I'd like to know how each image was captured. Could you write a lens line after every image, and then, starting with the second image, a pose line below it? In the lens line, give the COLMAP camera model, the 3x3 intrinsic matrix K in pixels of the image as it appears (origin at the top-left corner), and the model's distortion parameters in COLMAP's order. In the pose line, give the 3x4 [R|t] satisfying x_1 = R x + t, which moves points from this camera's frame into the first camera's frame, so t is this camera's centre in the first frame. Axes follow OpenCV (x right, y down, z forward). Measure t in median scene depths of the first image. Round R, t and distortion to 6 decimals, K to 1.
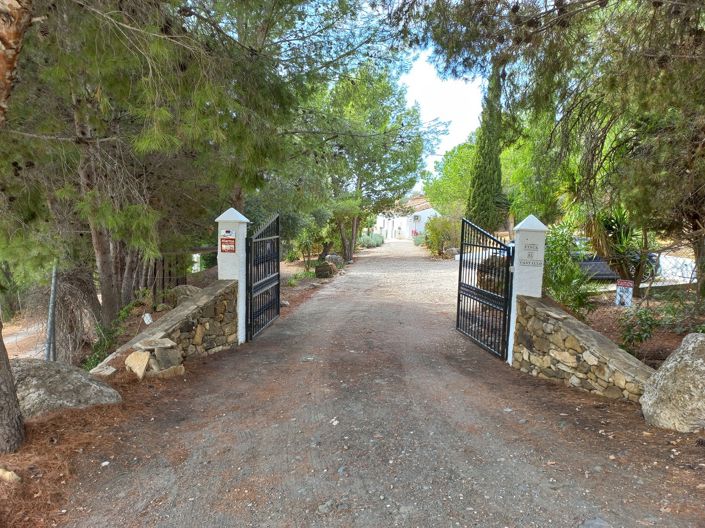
lens RADIAL K [[510.4, 0, 352.5], [0, 510.4, 264.8], [0, 0, 1]] dist [0.038627, 0.004479]
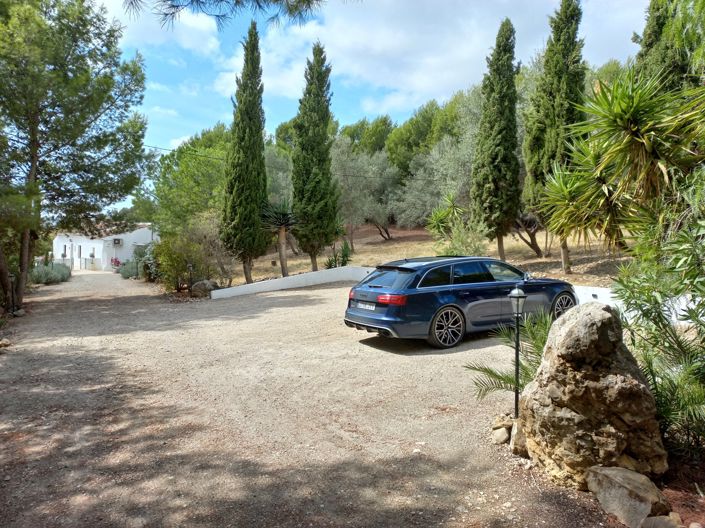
lens RADIAL K [[510.4, 0, 351.8], [0, 510.4, 263.3], [0, 0, 1]] dist [0.038627, 0.004479]
pose [[0.835221, -0.011669, 0.549791, -0.010007], [0.044981, 0.997874, -0.047153, -0.014840], [-0.548072, 0.064114, 0.833970, 0.307800]]
